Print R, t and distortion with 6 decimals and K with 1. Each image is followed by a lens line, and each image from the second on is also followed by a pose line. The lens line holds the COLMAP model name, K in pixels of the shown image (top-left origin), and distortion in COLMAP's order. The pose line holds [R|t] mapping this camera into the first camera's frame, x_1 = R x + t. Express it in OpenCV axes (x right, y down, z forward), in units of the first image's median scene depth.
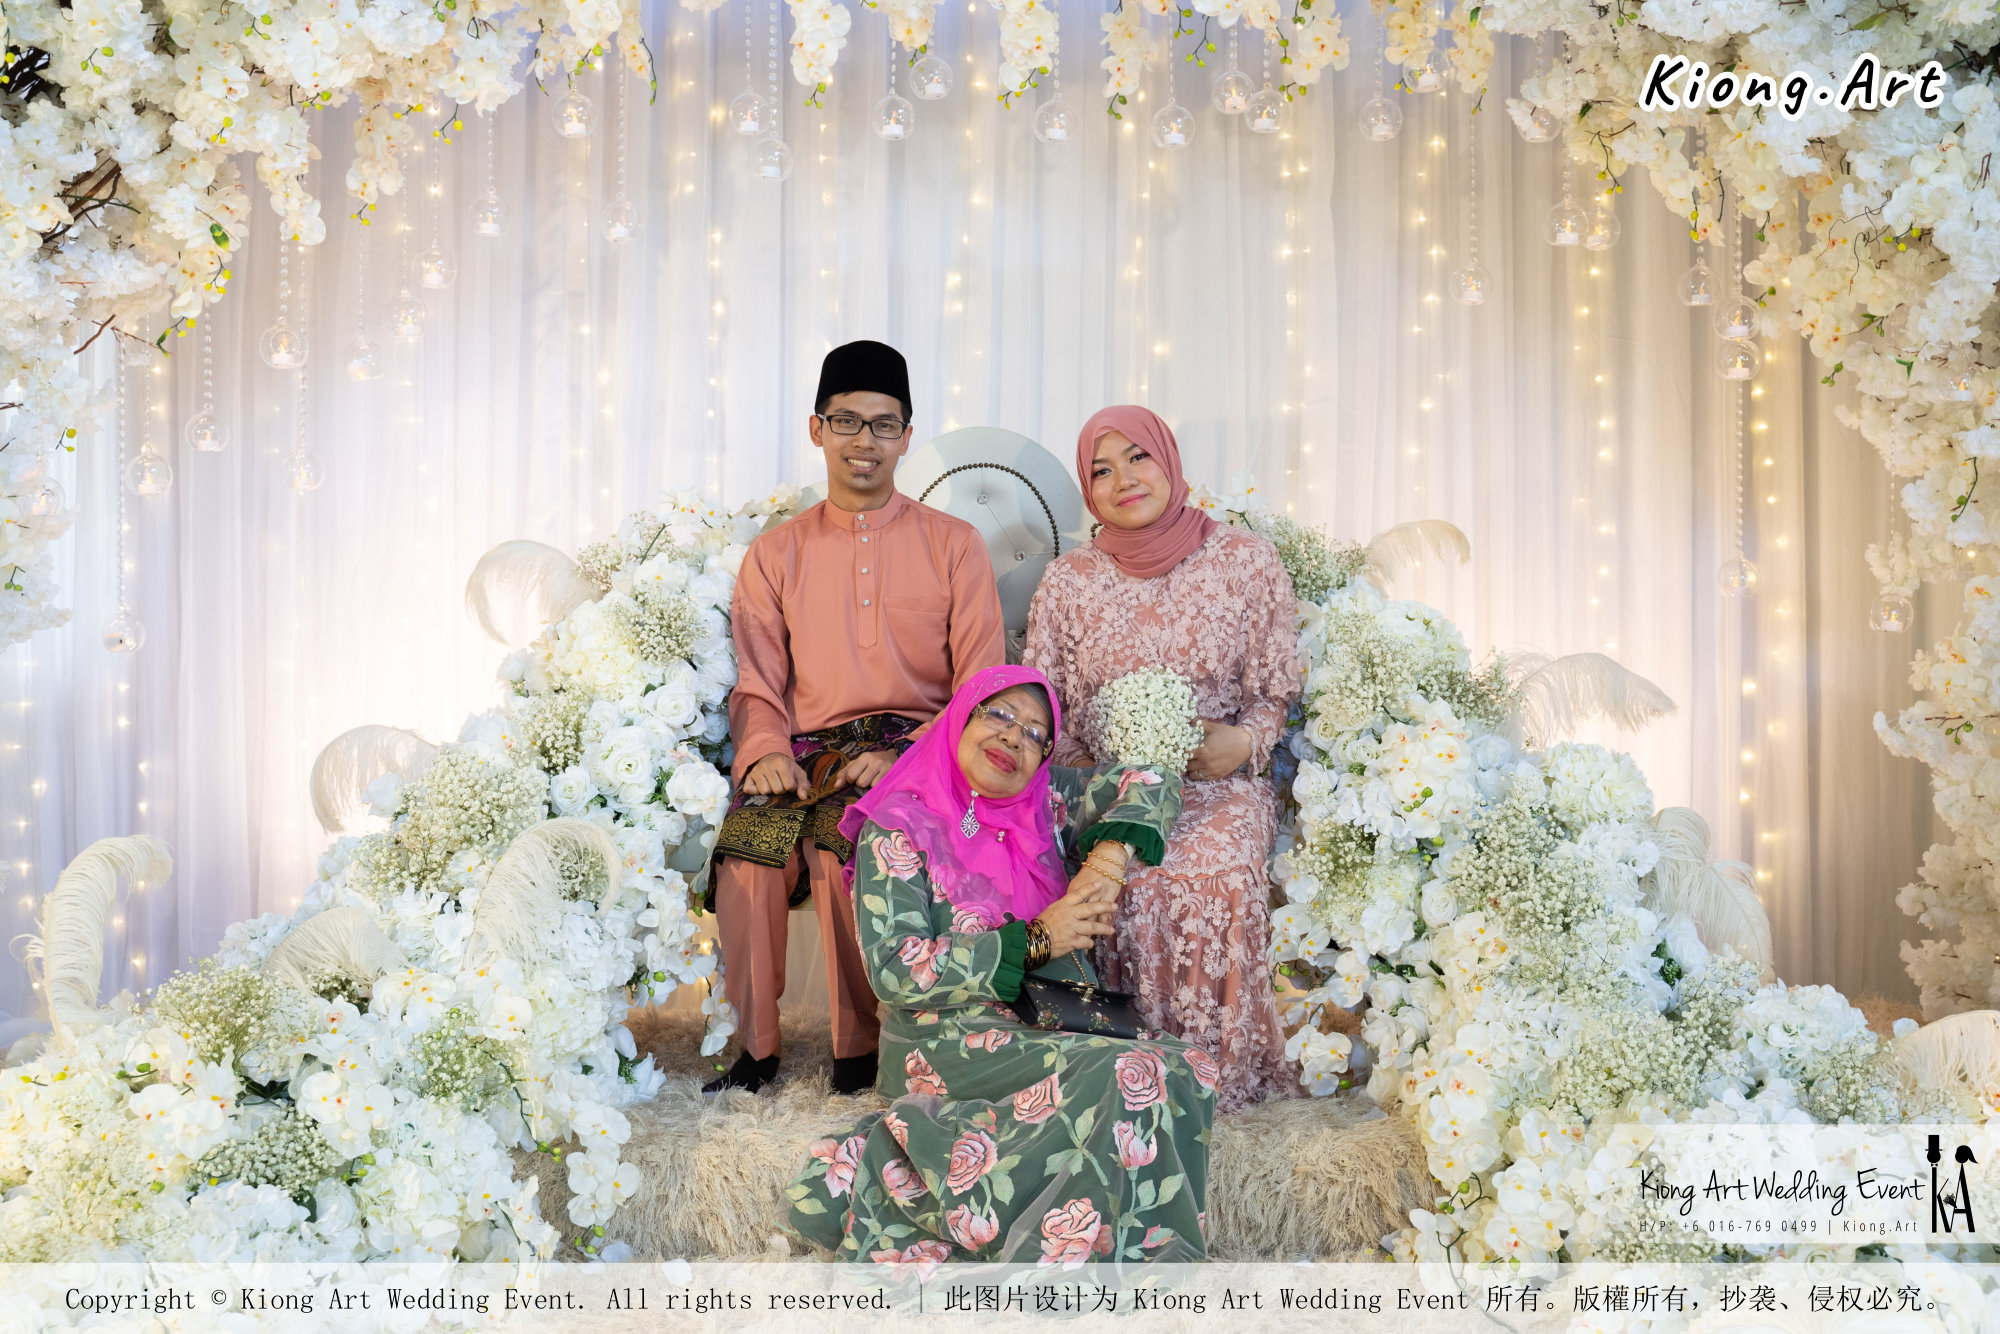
lens RADIAL K [[2205.5, 0, 1008.1], [0, 2205.5, 665.5], [0, 0, 1]] dist [0.029018, 0.000000]
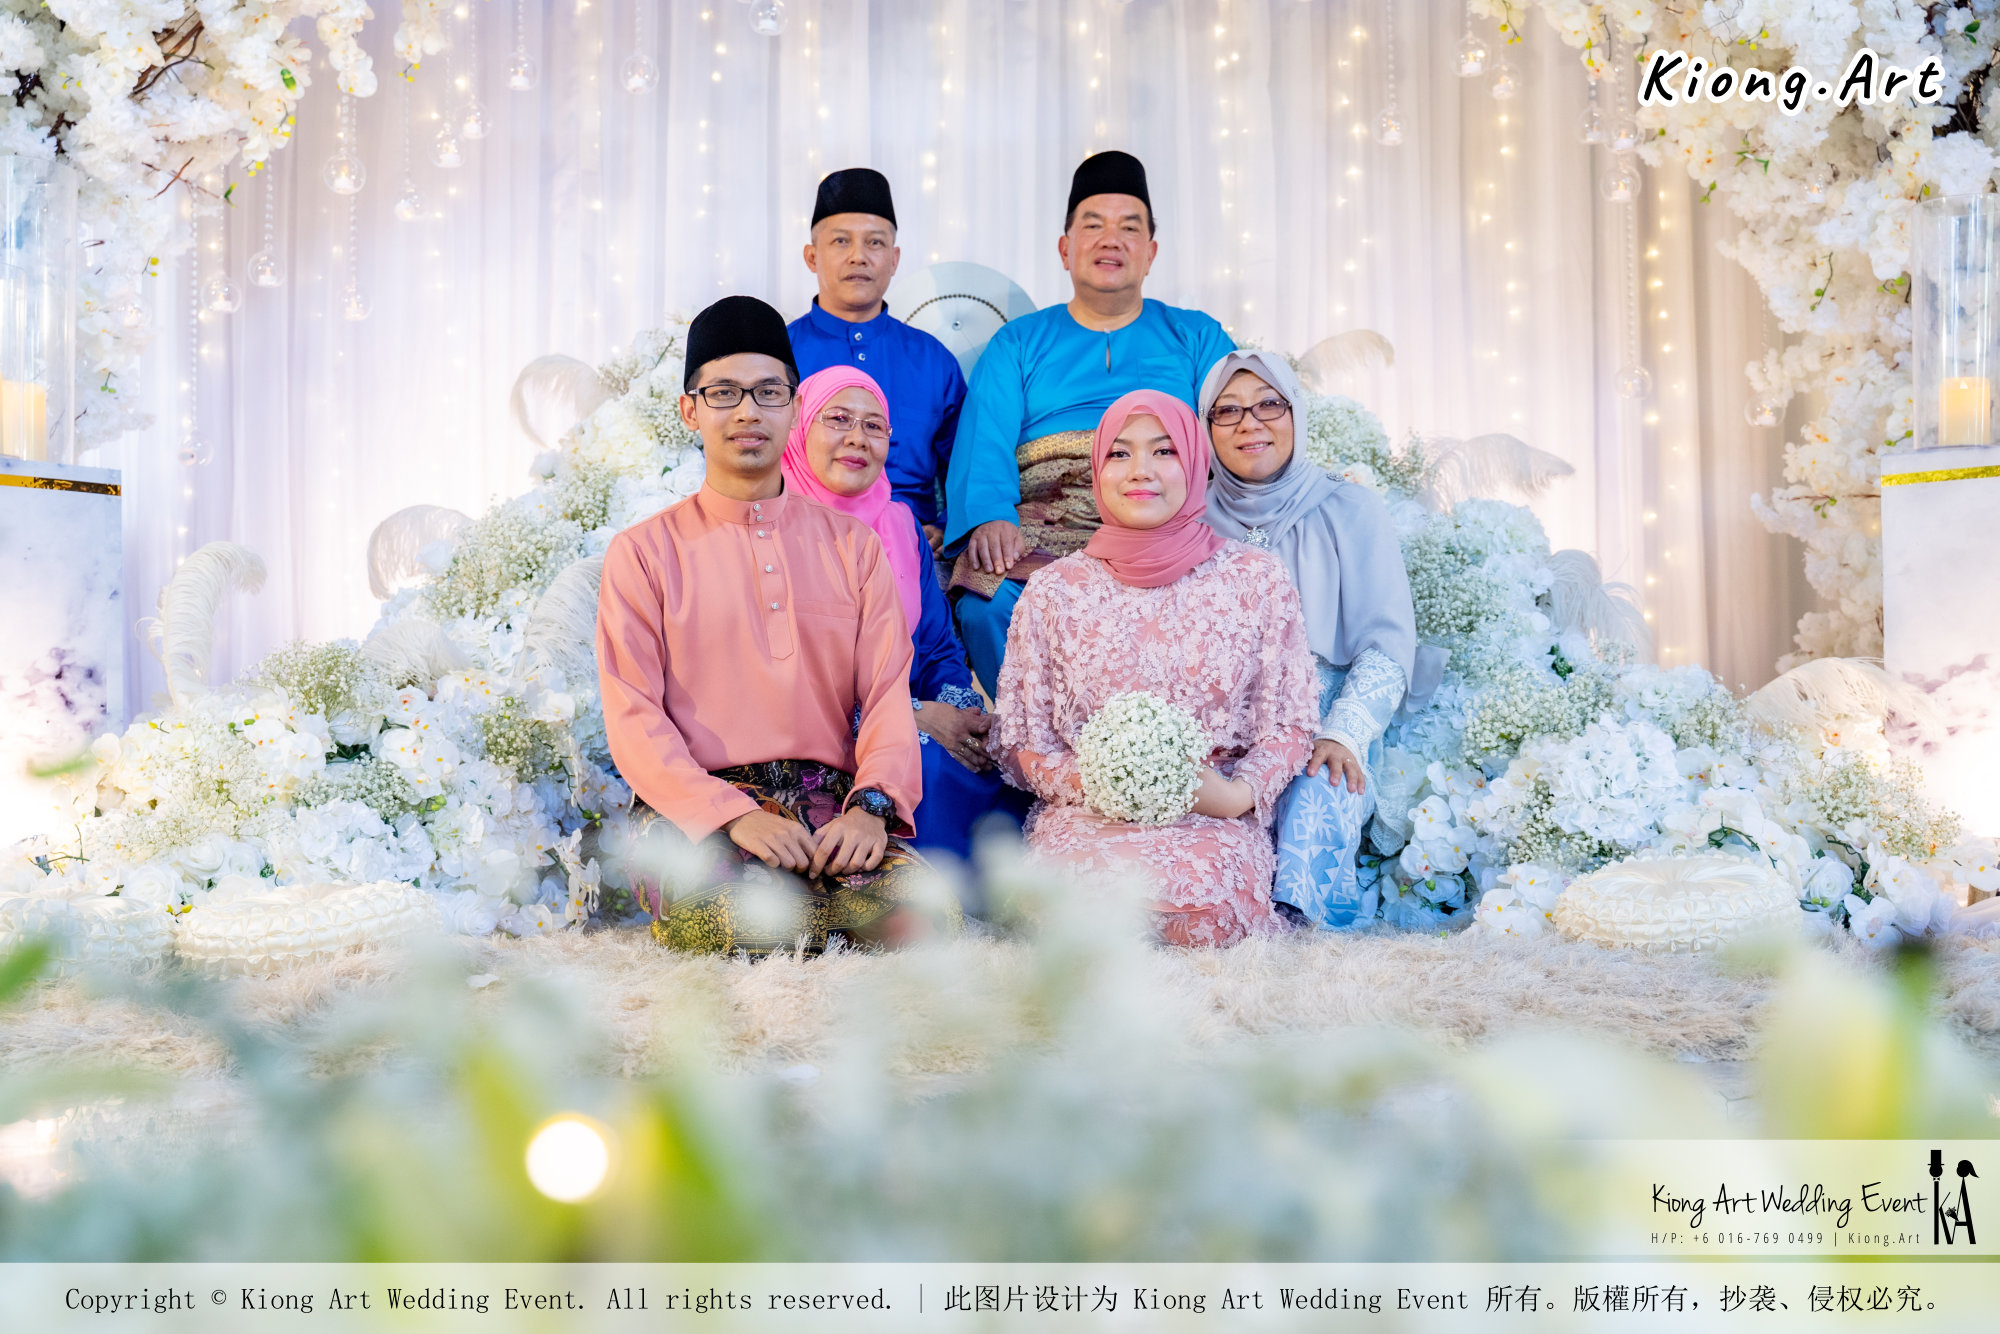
lens RADIAL K [[2209.0, 0, 969.3], [0, 2209.0, 666.3], [0, 0, 1]] dist [0.018358, 0.000000]
pose [[0.999936, -0.011196, -0.001544, -0.006122], [0.011131, 0.999260, -0.036830, 0.153937], [0.001956, 0.036811, 0.999320, -0.130089]]
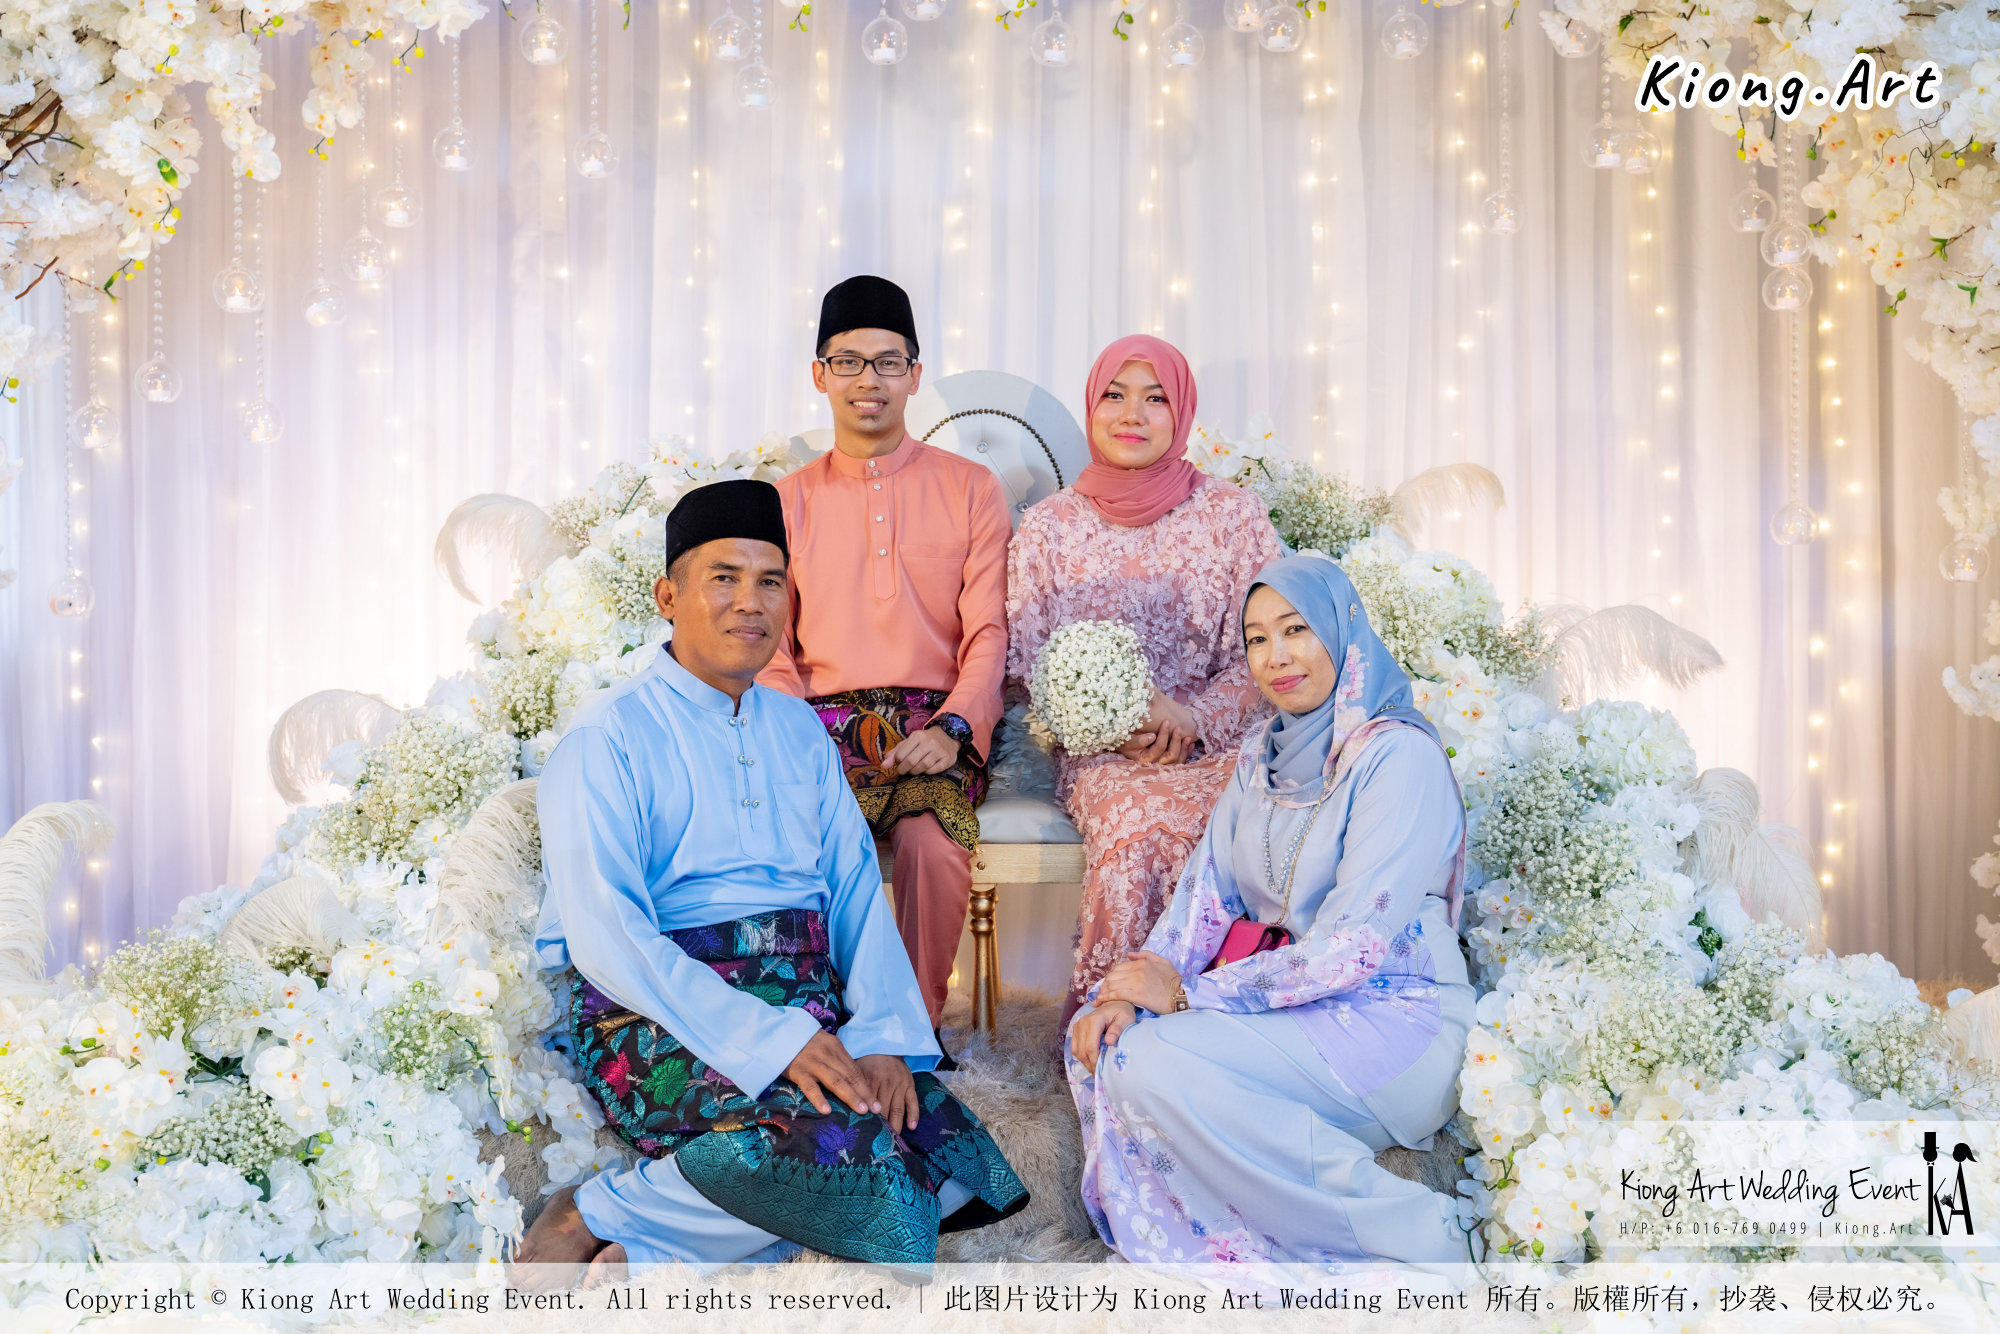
lens RADIAL K [[2411.9, 0, 999.3], [0, 2411.9, 657.7], [0, 0, 1]] dist [0.066163, 0.000000]
pose [[0.999728, -0.006260, -0.022465, 0.019800], [0.006348, 0.999972, 0.003840, 0.011060], [0.022441, -0.003982, 0.999740, -0.029216]]
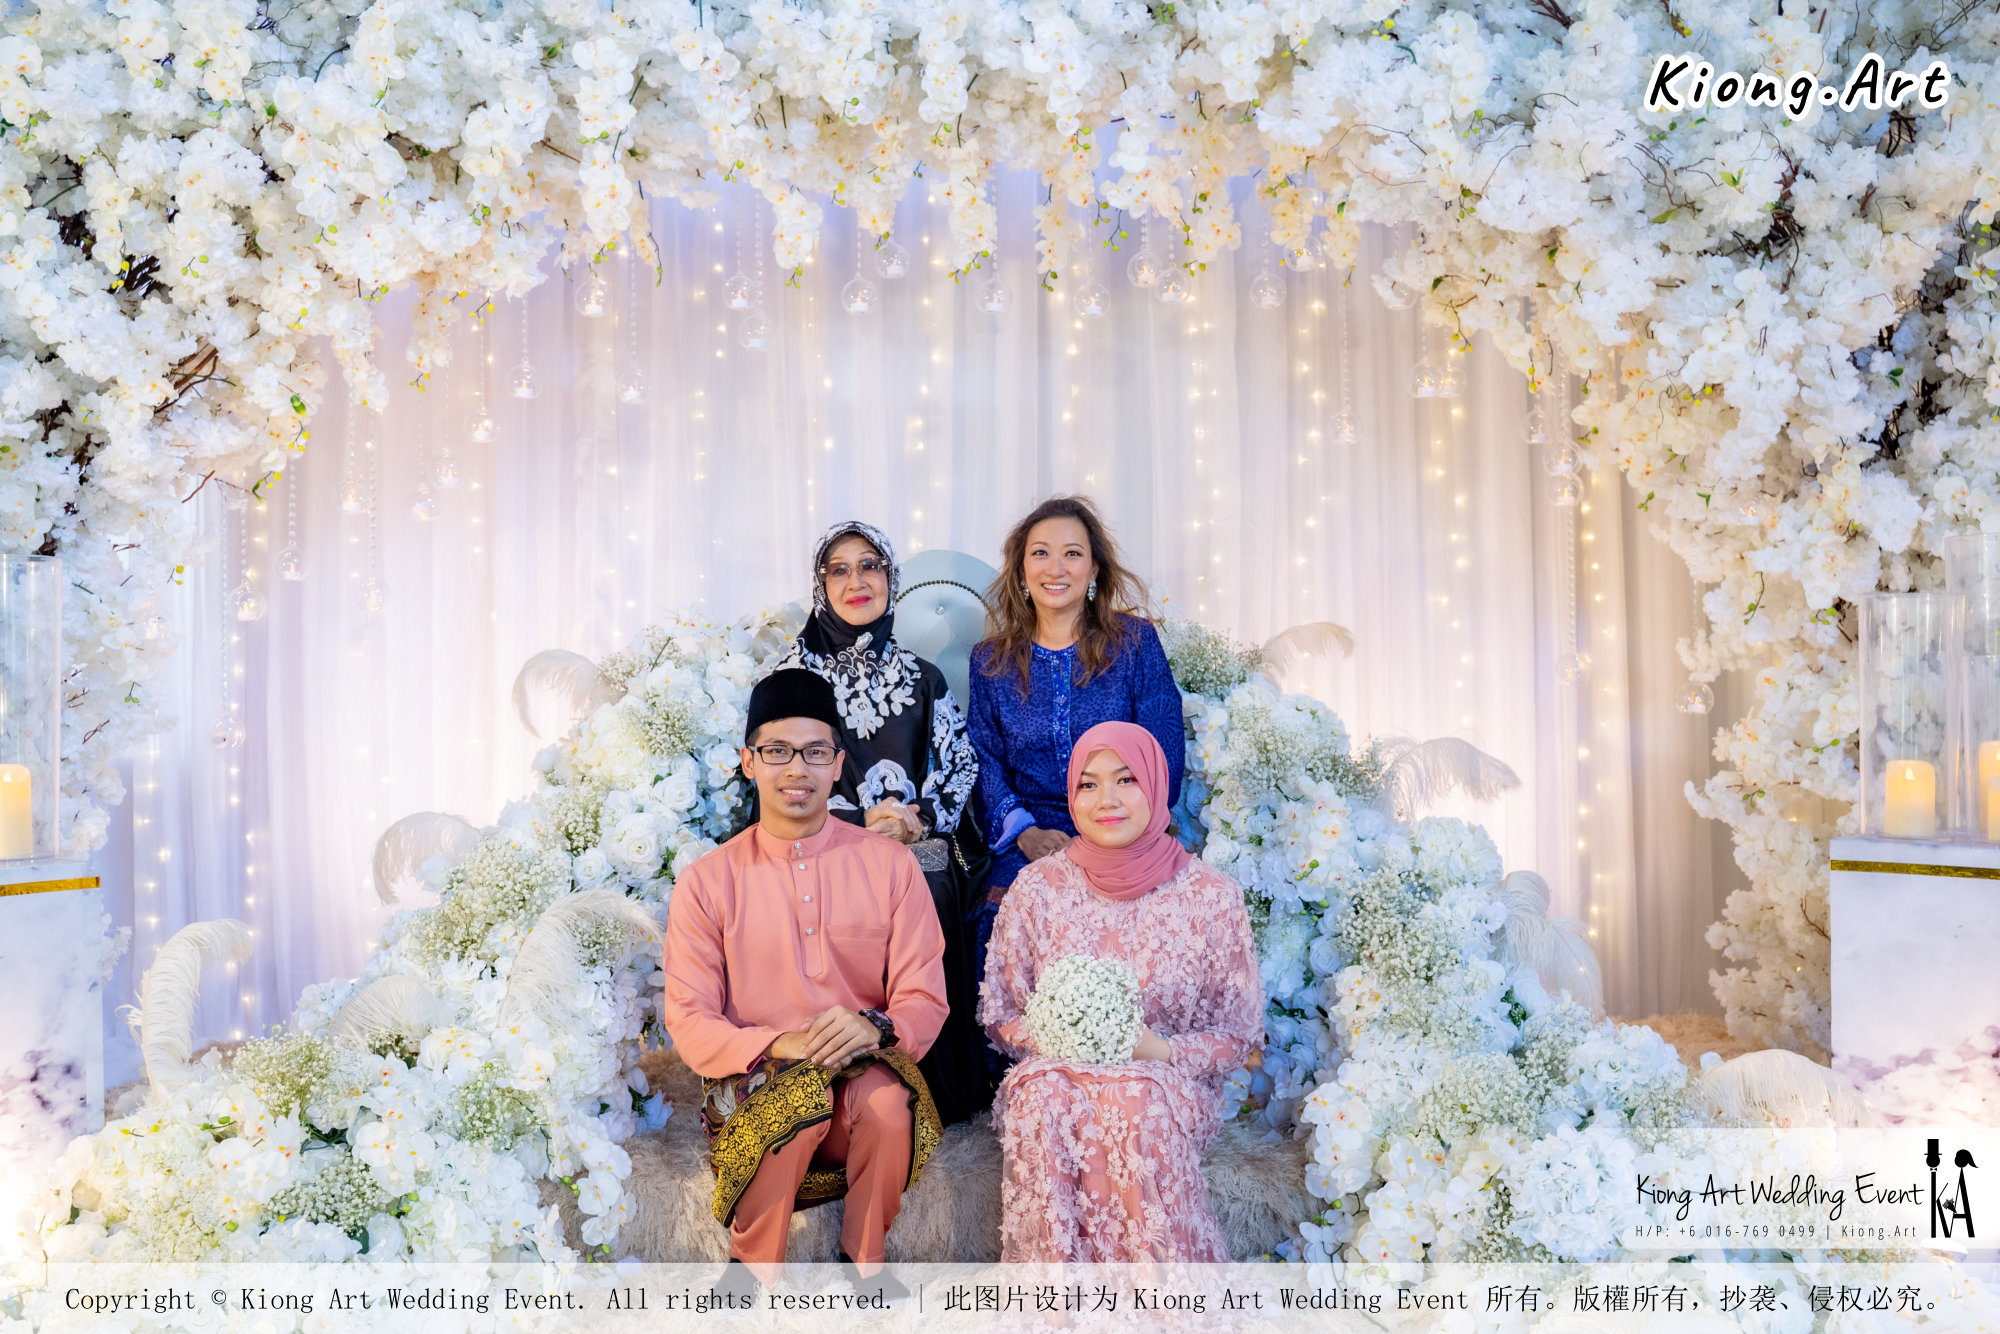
lens RADIAL K [[1806.1, 0, 1000.4], [0, 1806.1, 673.7], [0, 0, 1]] dist [-0.070955, 0.098151]
pose [[0.999913, -0.012779, 0.003214, 0.019065], [0.012827, 0.999803, -0.015131, -0.028870], [-0.003020, 0.015171, 0.999880, 0.032198]]
